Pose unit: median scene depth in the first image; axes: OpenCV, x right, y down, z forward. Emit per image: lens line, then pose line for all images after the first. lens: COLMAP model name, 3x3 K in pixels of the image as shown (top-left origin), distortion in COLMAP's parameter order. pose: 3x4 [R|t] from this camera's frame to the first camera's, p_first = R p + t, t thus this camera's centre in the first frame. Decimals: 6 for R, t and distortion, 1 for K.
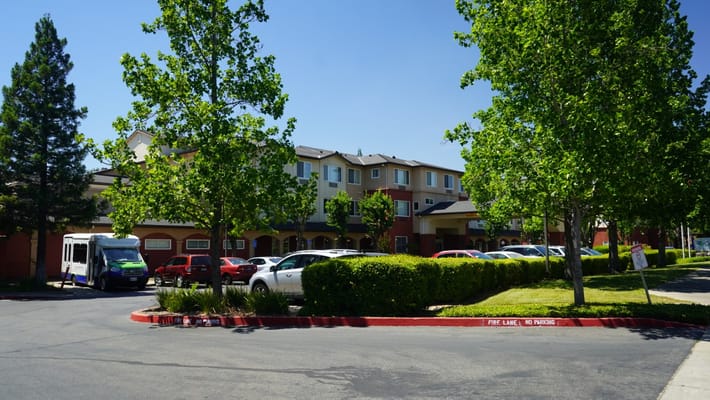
lens RADIAL K [[562.6, 0, 355.0], [0, 562.6, 200.0], [0, 0, 1]] dist [-0.018753, 0.009293]
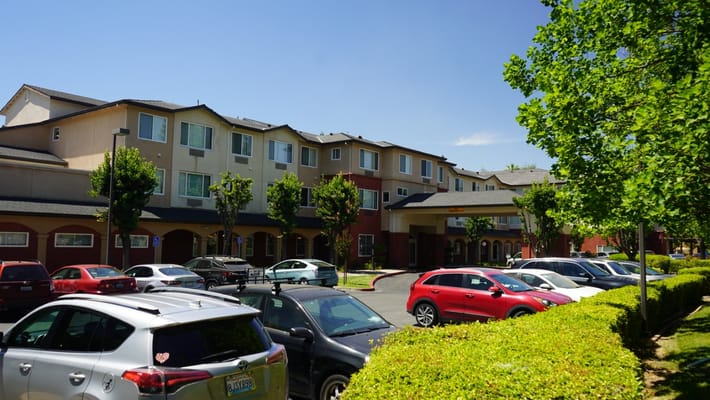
lens RADIAL K [[562.6, 0, 355.0], [0, 562.6, 200.0], [0, 0, 1]] dist [-0.018753, 0.009293]
pose [[0.997647, 0.029886, 0.061702, 0.016649], [-0.030575, 0.999480, 0.010243, 0.008622], [-0.061364, -0.012105, 0.998042, 0.217213]]
